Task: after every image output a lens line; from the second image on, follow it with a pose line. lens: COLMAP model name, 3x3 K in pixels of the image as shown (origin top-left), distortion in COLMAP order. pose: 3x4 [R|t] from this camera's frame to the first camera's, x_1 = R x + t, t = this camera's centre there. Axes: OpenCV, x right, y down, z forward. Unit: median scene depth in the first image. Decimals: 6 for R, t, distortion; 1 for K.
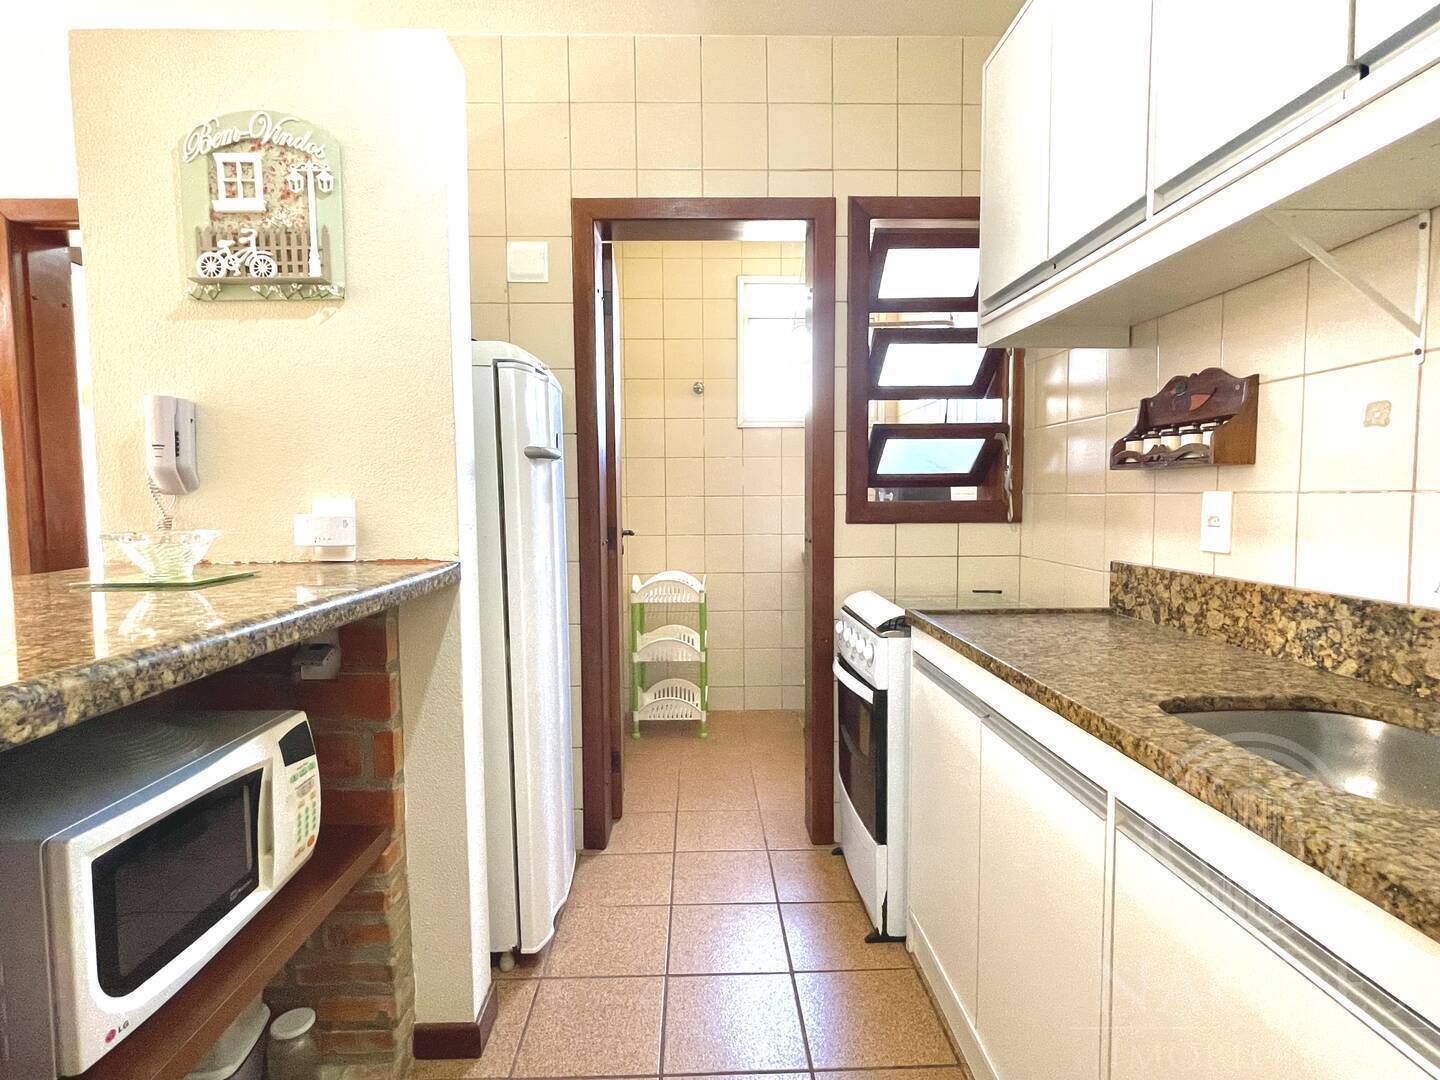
lens RADIAL K [[733.8, 0, 720.0], [0, 733.8, 540.0], [0, 0, 1]] dist [-0.004073, -0.000268]
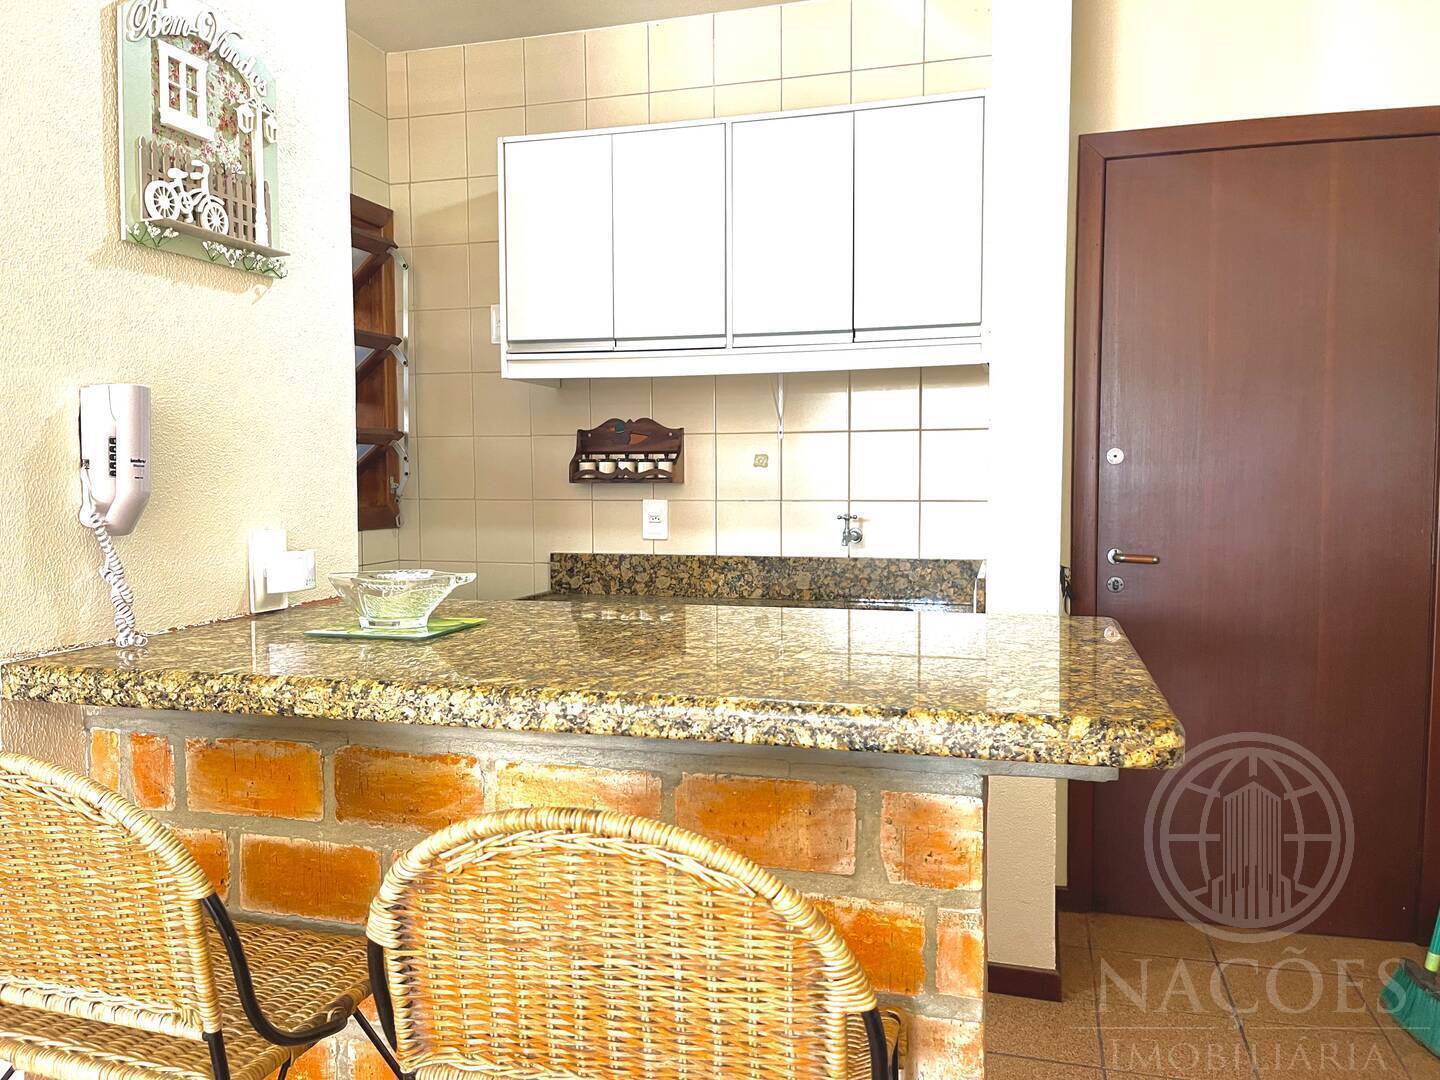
lens RADIAL K [[1093.9, 0, 720.0], [0, 1093.9, 540.0], [0, 0, 1]] dist [0.059634, -0.088557]
pose [[0.293087, -0.053992, 0.954560, -1.549227], [0.060060, 0.997472, 0.037979, -0.063796], [-0.954197, 0.046200, 0.295589, 0.206625]]
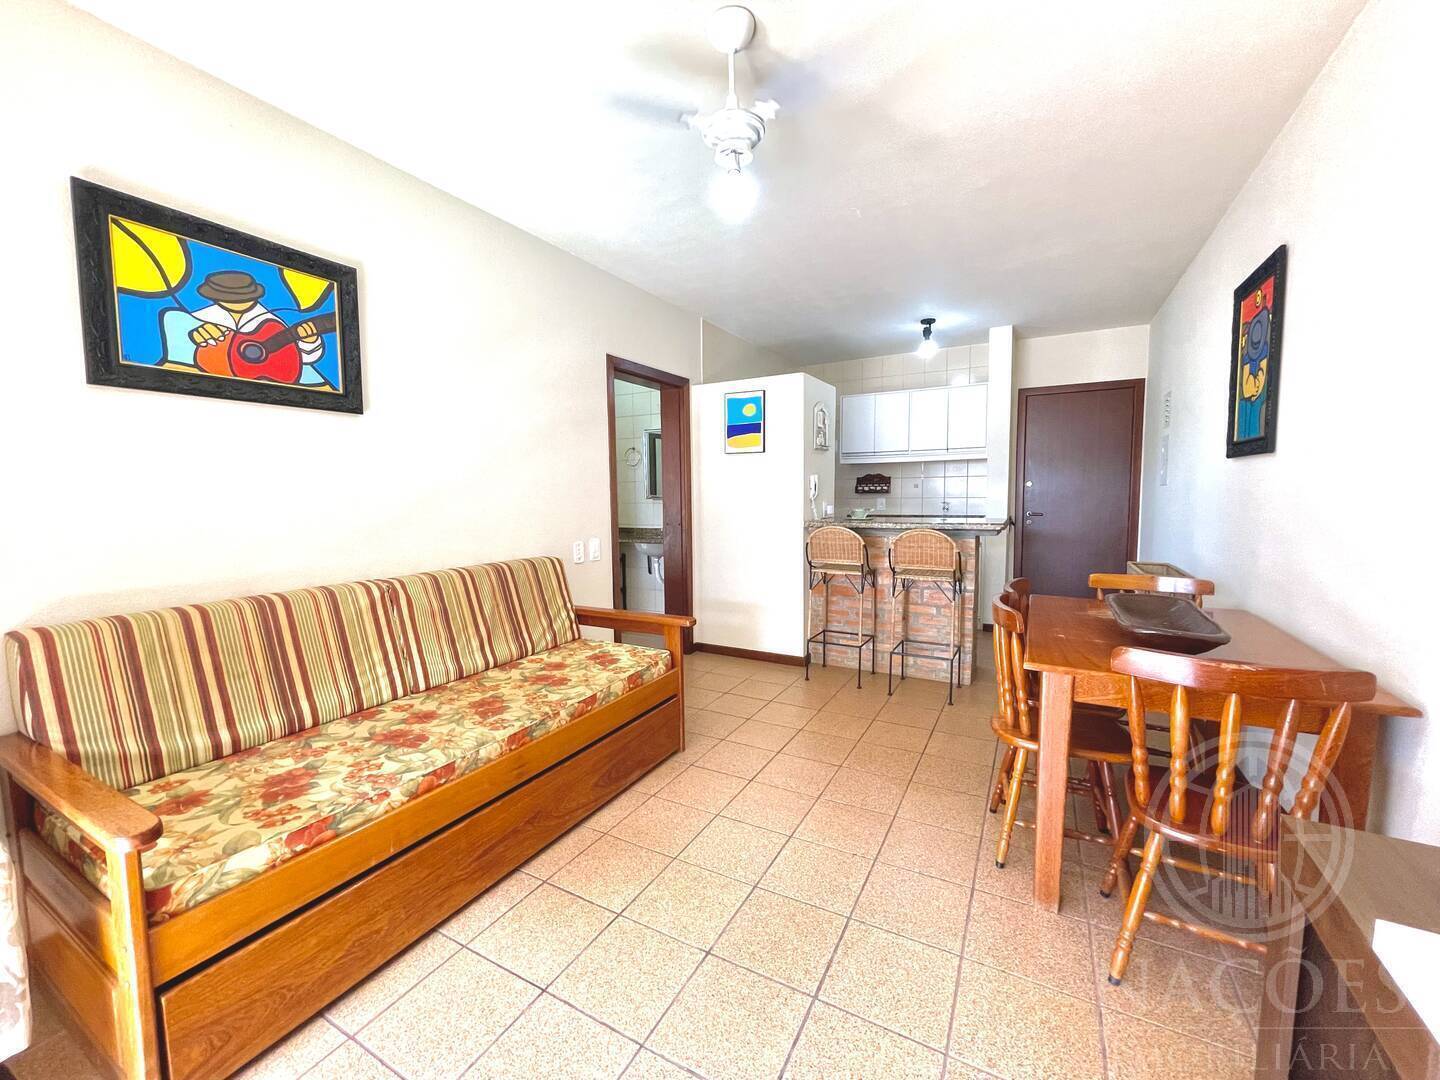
lens RADIAL K [[573.6, 0, 718.7], [0, 573.6, 535.6], [0, 0, 1]] dist [-0.010907, -0.000071]
pose [[0.495278, -0.064038, 0.866371, -3.533115], [0.062863, 0.997307, 0.037779, -0.028304], [-0.866457, 0.035751, 0.497970, 0.006290]]
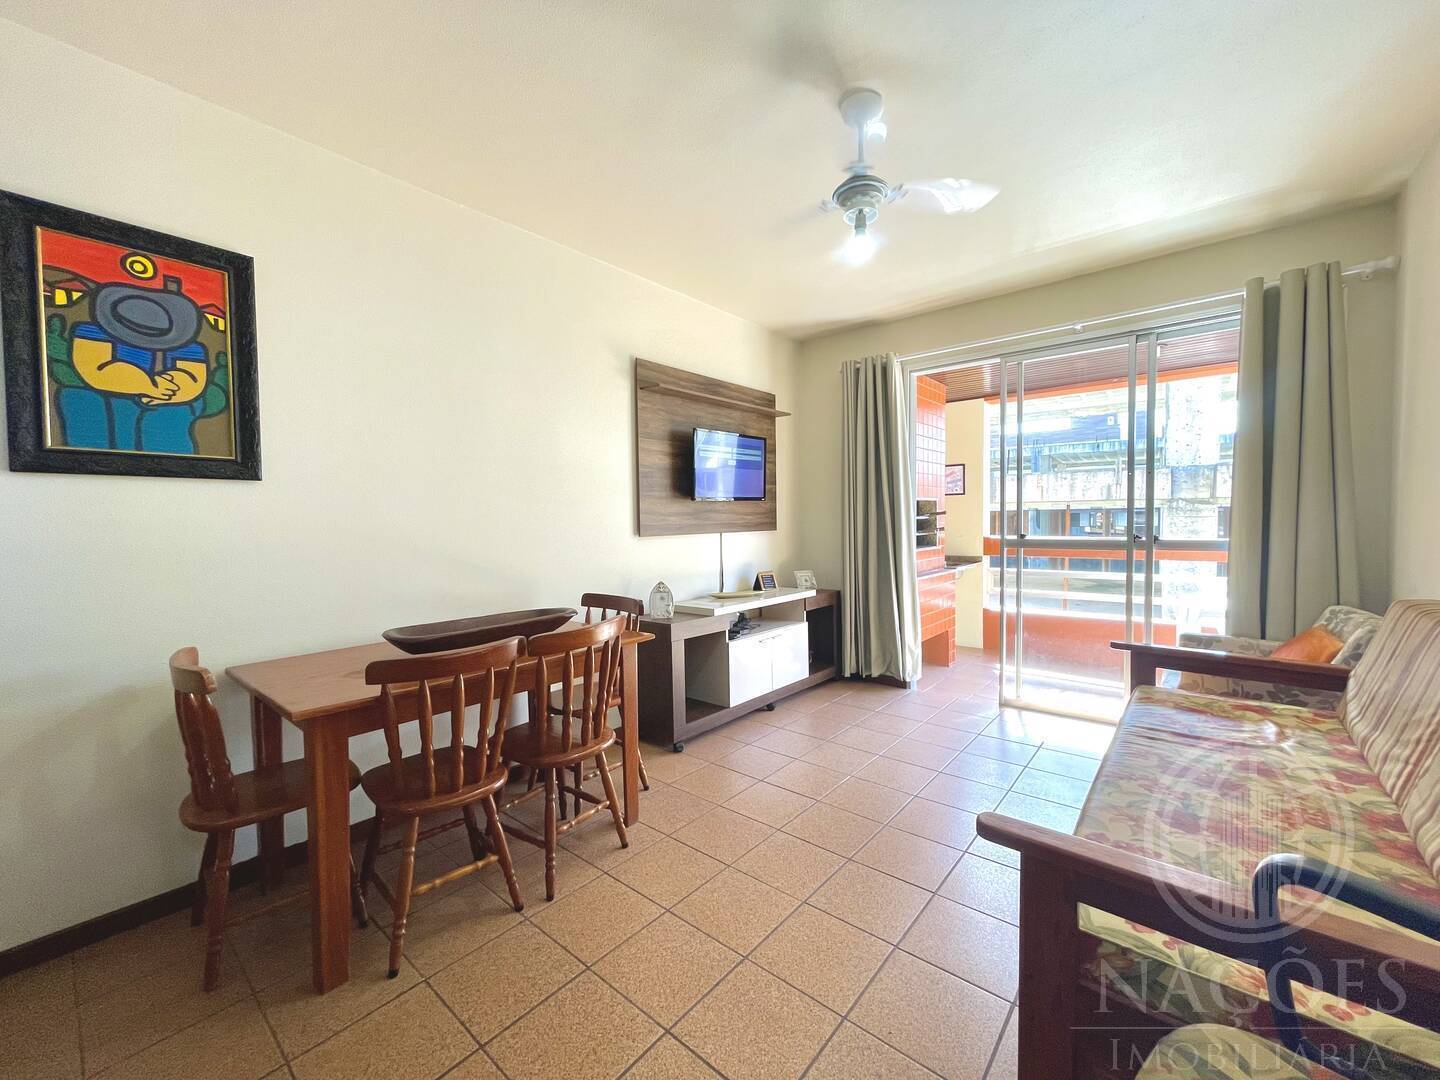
lens RADIAL K [[582.0, 0, 712.4], [0, 582.0, 538.1], [0, 0, 1]] dist [-0.003048, -0.000163]
pose [[-0.670029, 0.040116, -0.741250, -1.182773], [-0.028570, 0.996405, 0.079750, -0.102957], [0.741785, 0.074613, -0.666474, 1.239191]]
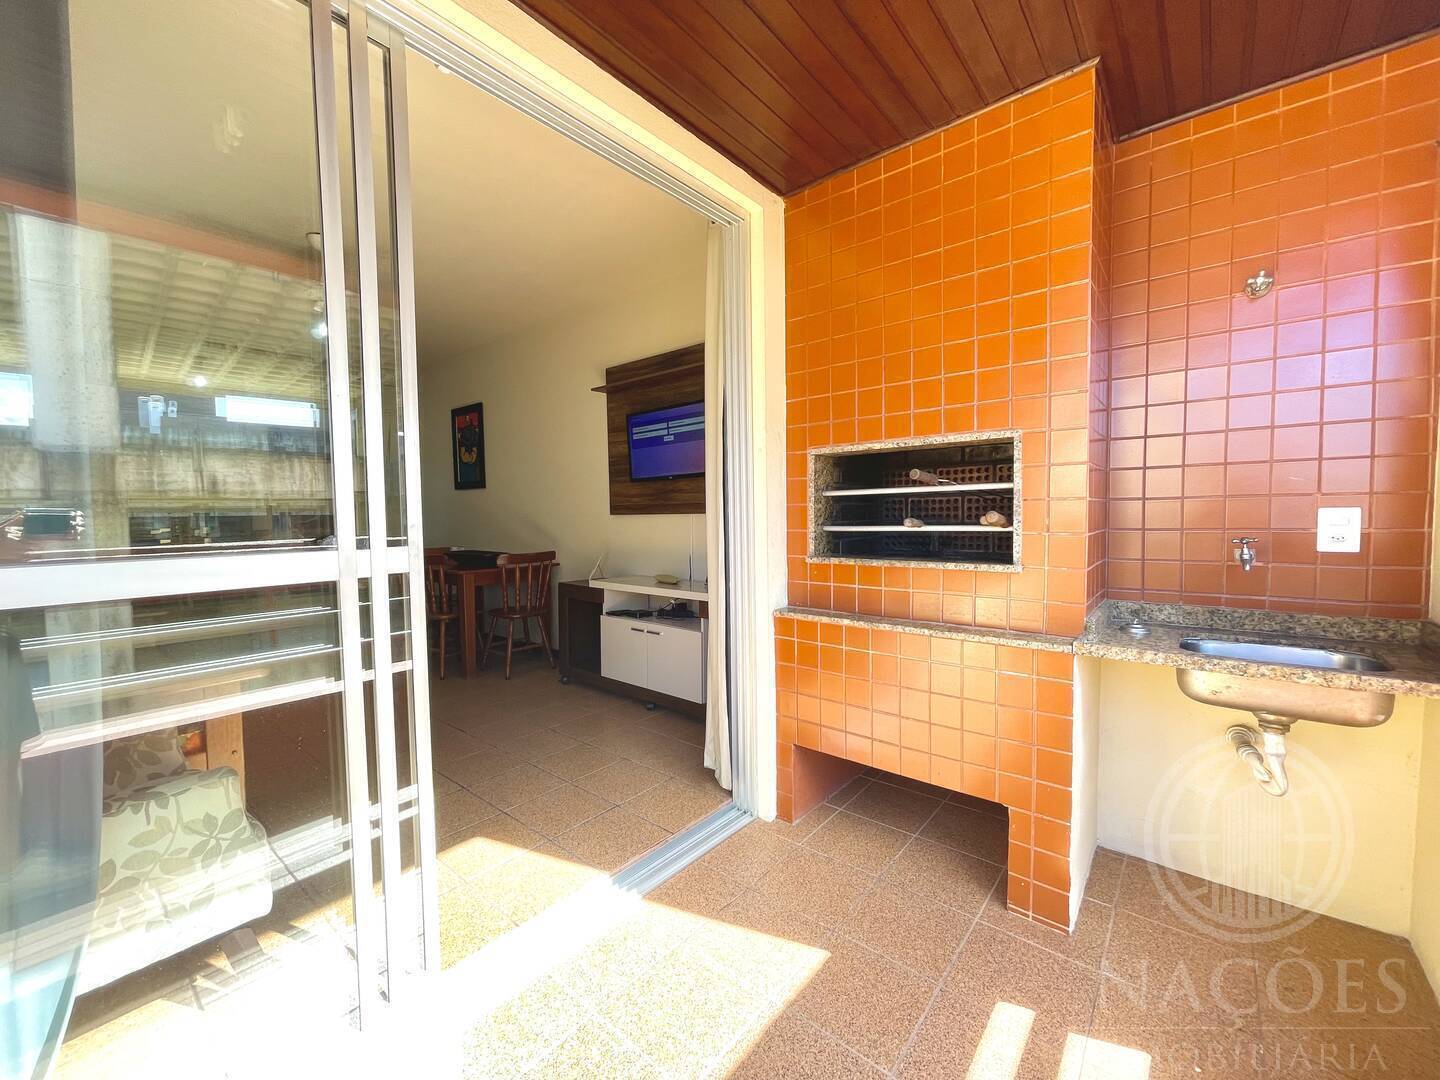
lens RADIAL K [[582.0, 0, 712.4], [0, 582.0, 538.1], [0, 0, 1]] dist [-0.003048, -0.000163]
pose [[-0.748013, -0.013591, 0.663544, -4.892986], [0.060244, 0.994272, 0.088278, -0.023899], [-0.660944, 0.106008, -0.742910, 1.259409]]
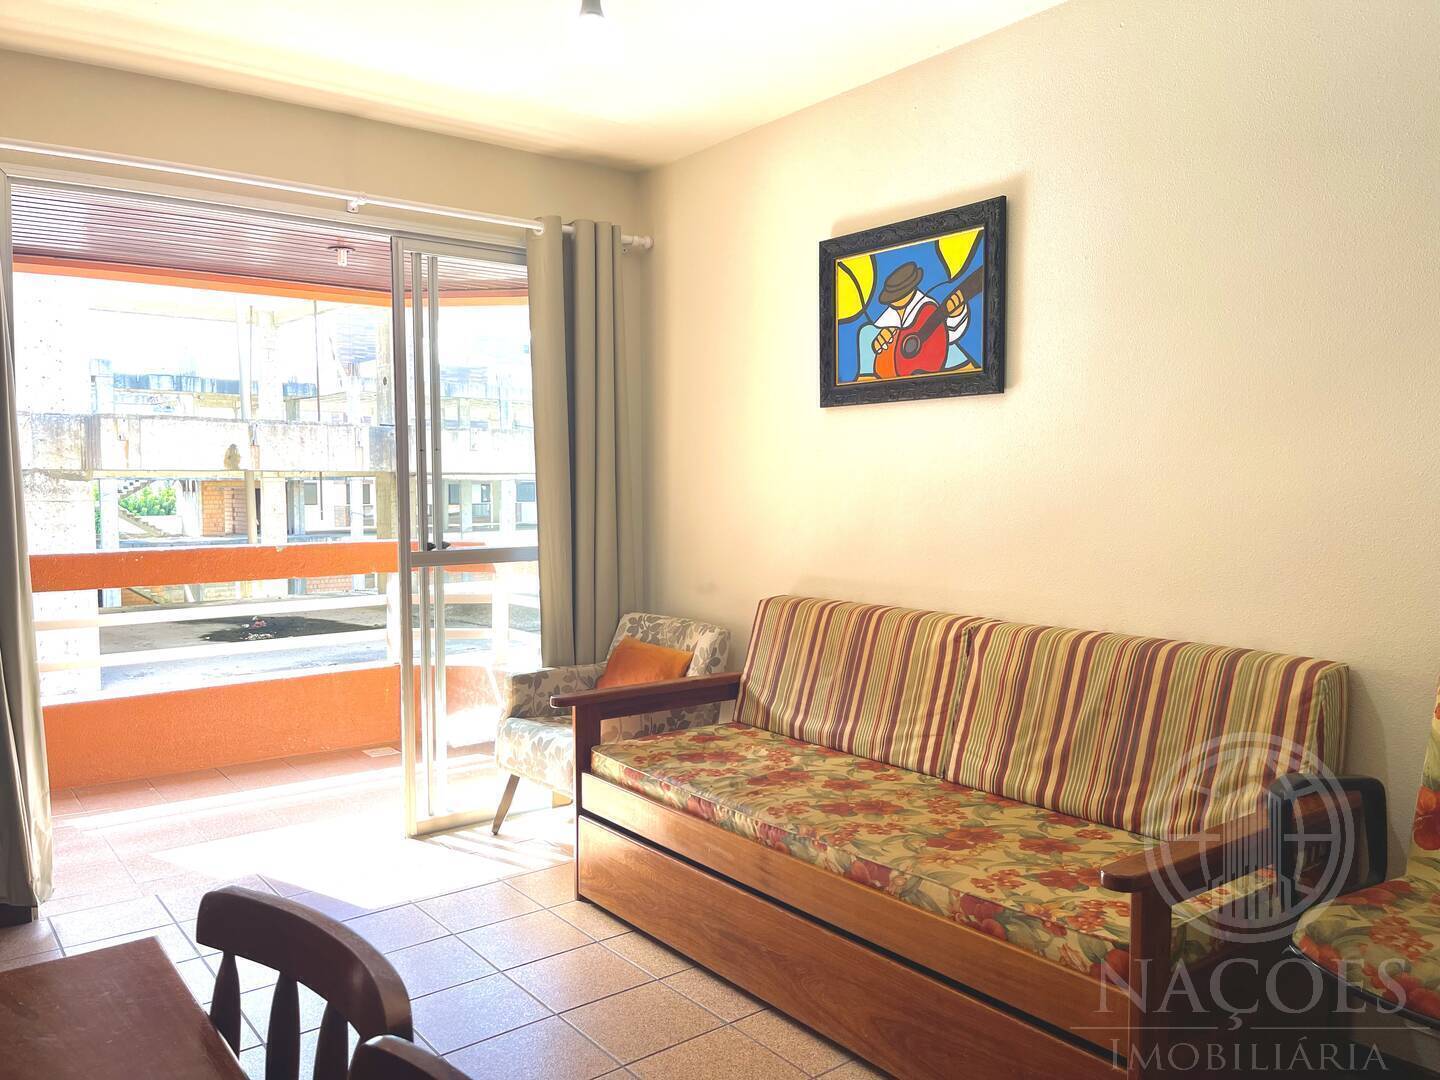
lens RADIAL K [[1093.9, 0, 720.0], [0, 1093.9, 540.0], [0, 0, 1]] dist [0.059634, -0.088557]
pose [[0.595996, 0.046253, -0.801654, -1.223331], [-0.047666, 0.998617, 0.022179, -0.088731], [0.801572, 0.024993, 0.597376, -0.138503]]
